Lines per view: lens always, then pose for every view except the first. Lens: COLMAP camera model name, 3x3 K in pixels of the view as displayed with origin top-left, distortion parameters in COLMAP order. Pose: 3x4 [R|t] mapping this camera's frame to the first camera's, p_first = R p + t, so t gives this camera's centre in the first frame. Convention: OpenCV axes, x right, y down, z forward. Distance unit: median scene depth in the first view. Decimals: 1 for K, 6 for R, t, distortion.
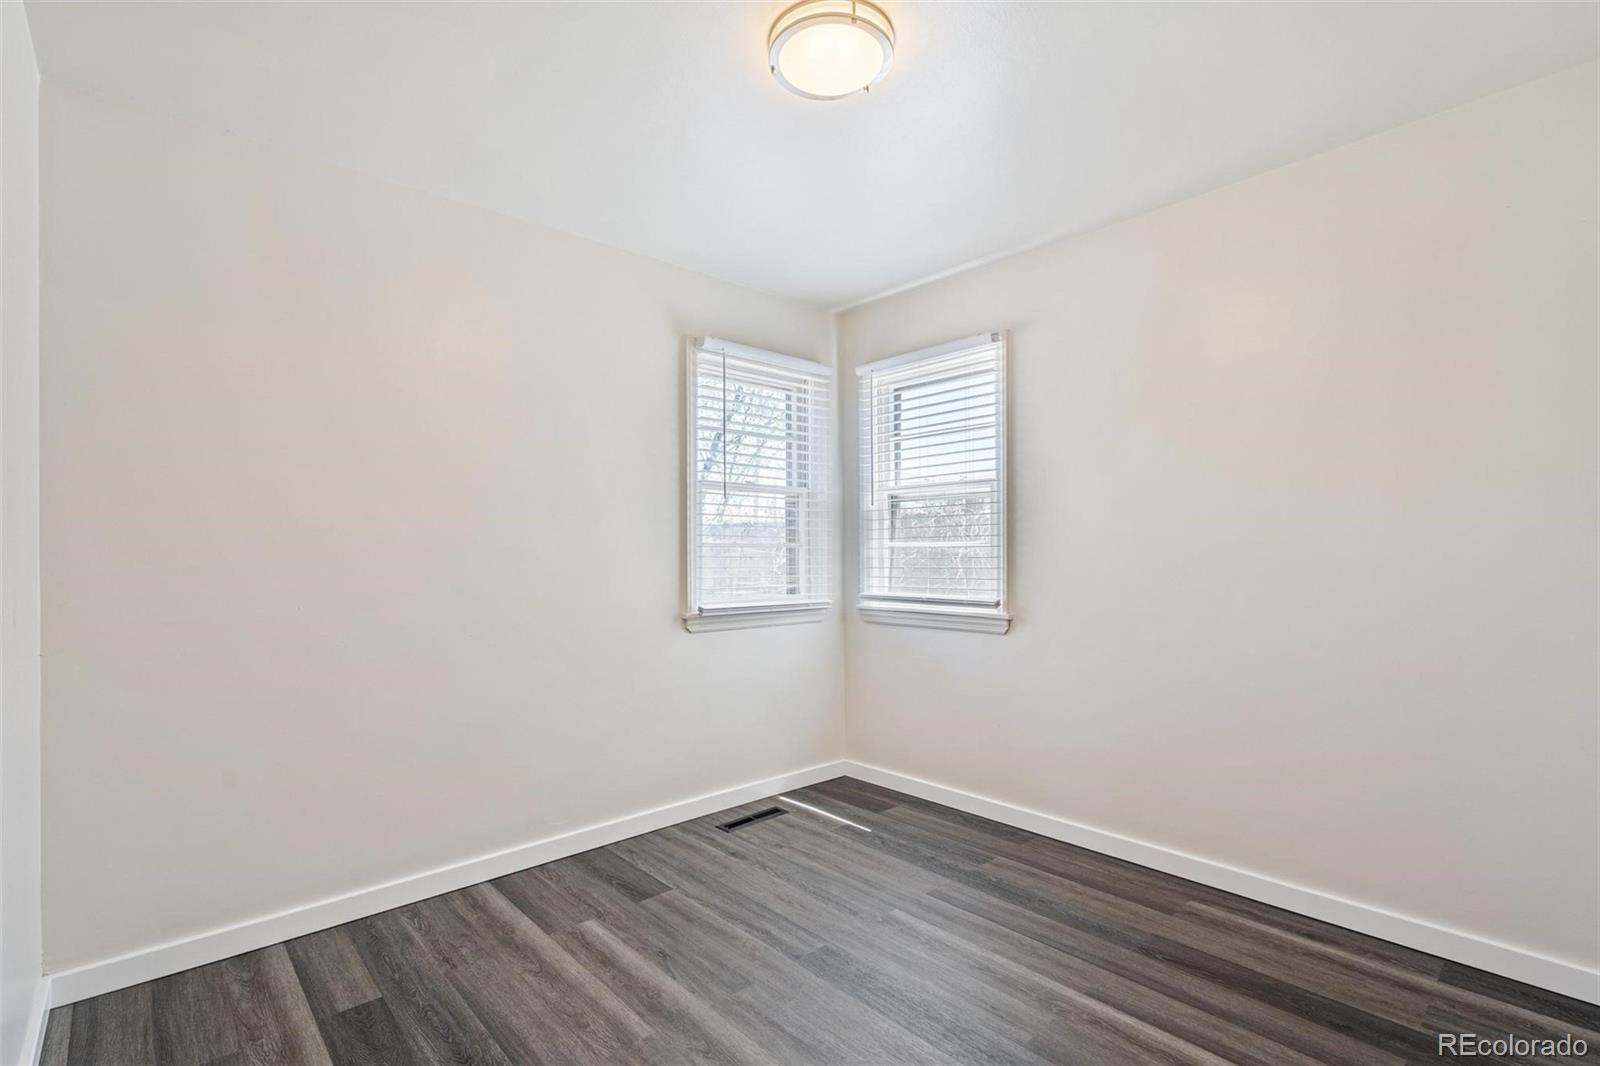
lens RADIAL K [[725.9, 0, 796.9], [0, 725.9, 541.4], [0, 0, 1]] dist [-0.002453, 0.000792]
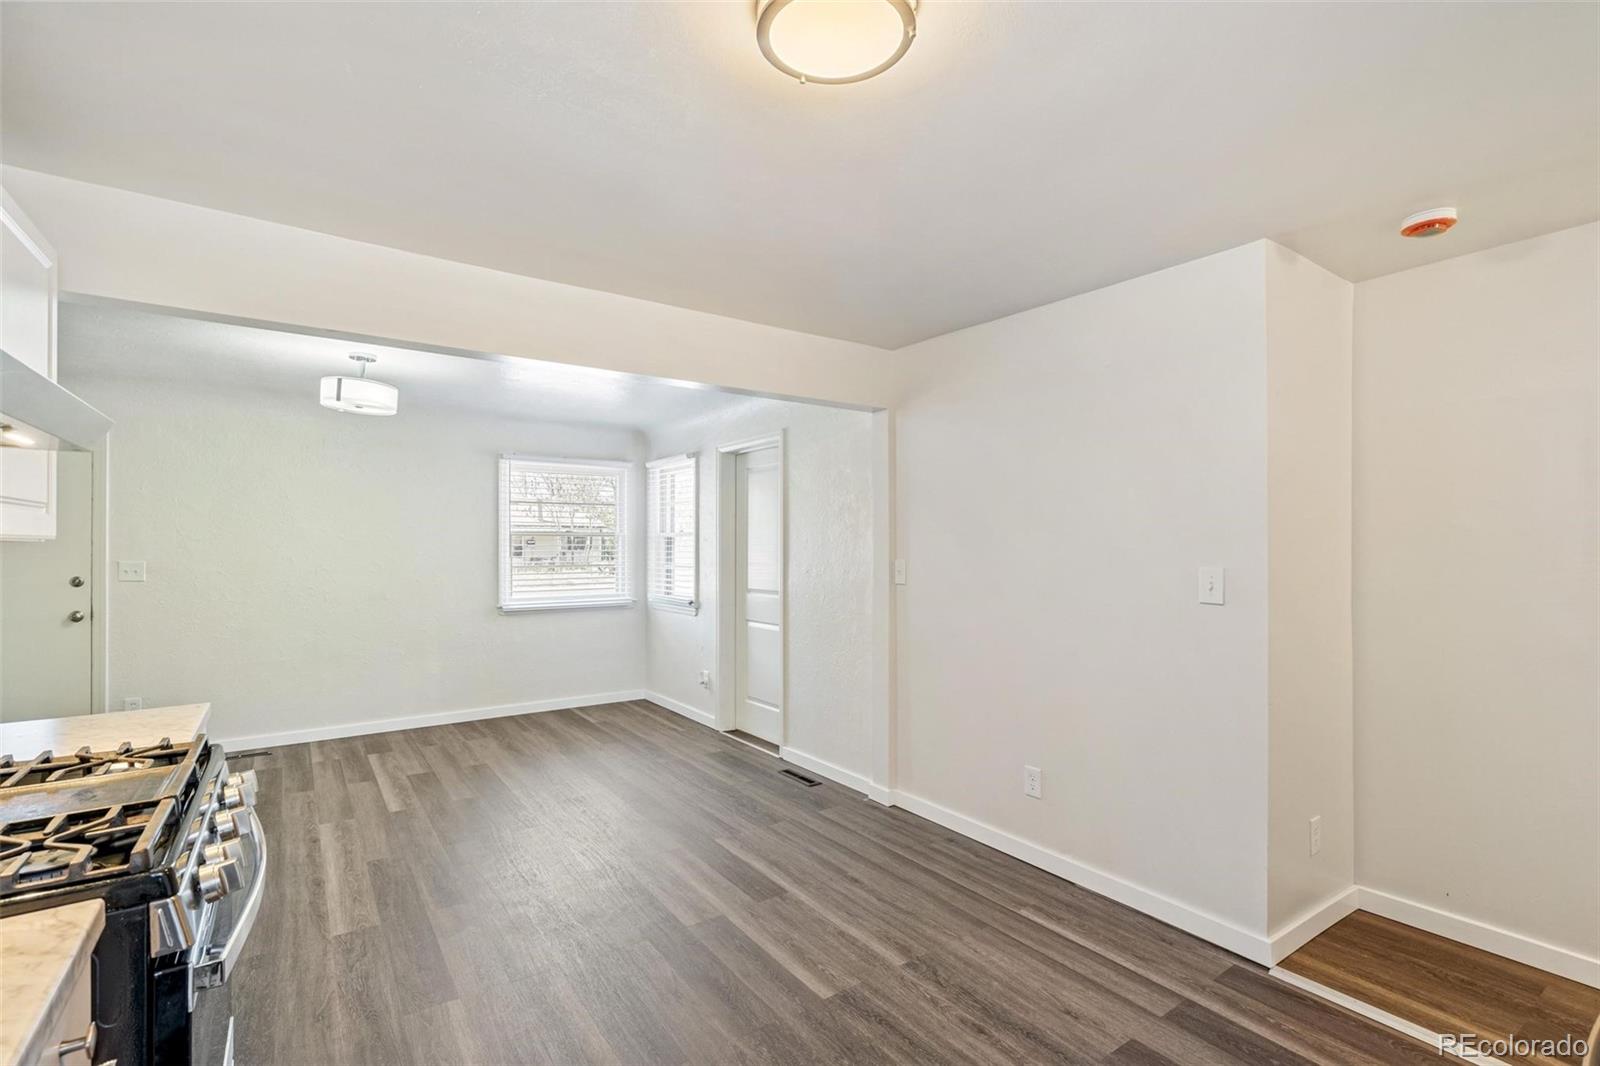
lens RADIAL K [[722.5, 0, 795.9], [0, 722.5, 546.8], [0, 0, 1]] dist [-0.001678, 0.000014]
pose [[0.990879, 0.004148, -0.134690, 0.773574], [-0.001543, 0.999810, 0.019437, -0.083196], [0.134745, -0.019052, 0.990697, -0.776843]]
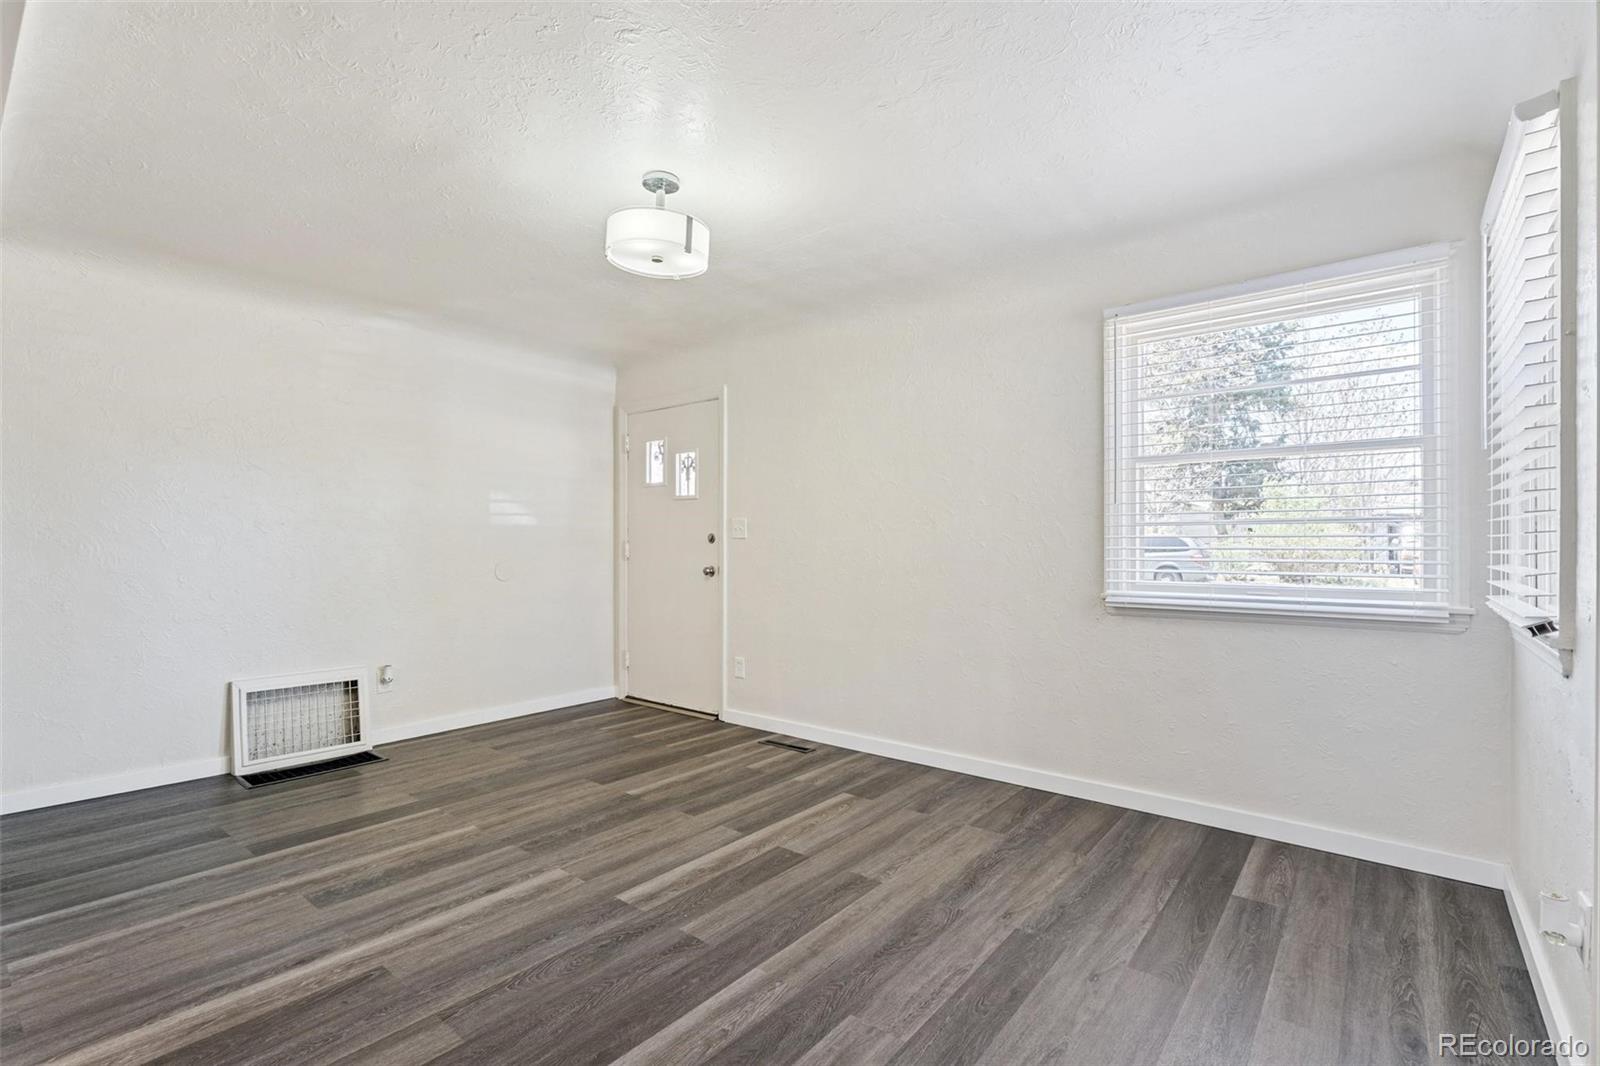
lens RADIAL K [[730.5, 0, 791.4], [0, 730.5, 544.0], [0, 0, 1]] dist [-0.002942, 0.000293]
pose [[0.135977, 0.002389, -0.990709, 0.704563], [0.017401, 0.999837, 0.004799, 0.022035], [0.990559, -0.017892, 0.135913, 0.383089]]
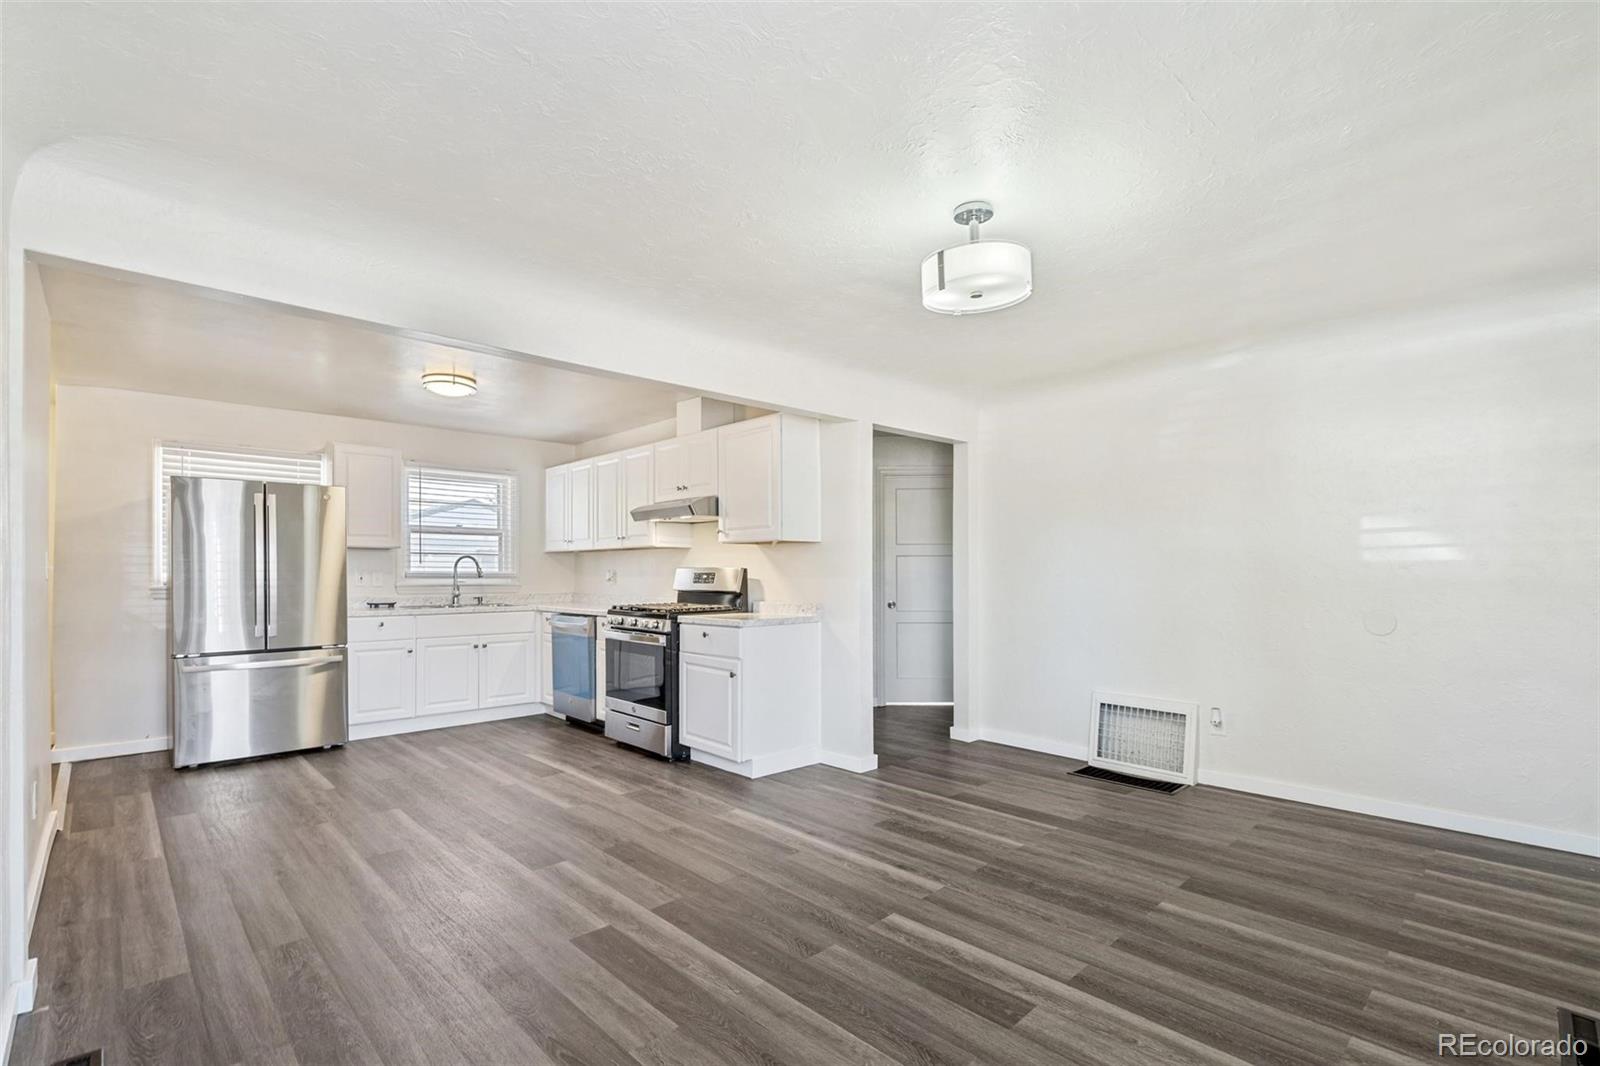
lens RADIAL K [[734.7, 0, 805.3], [0, 734.7, 575.9], [0, 0, 1]] dist [-0.002684, -0.000170]
pose [[-0.999754, 0.007524, -0.020868, 0.067660], [0.007783, 0.999893, -0.012368, 0.009567], [0.020772, -0.012527, -0.999706, 1.123345]]
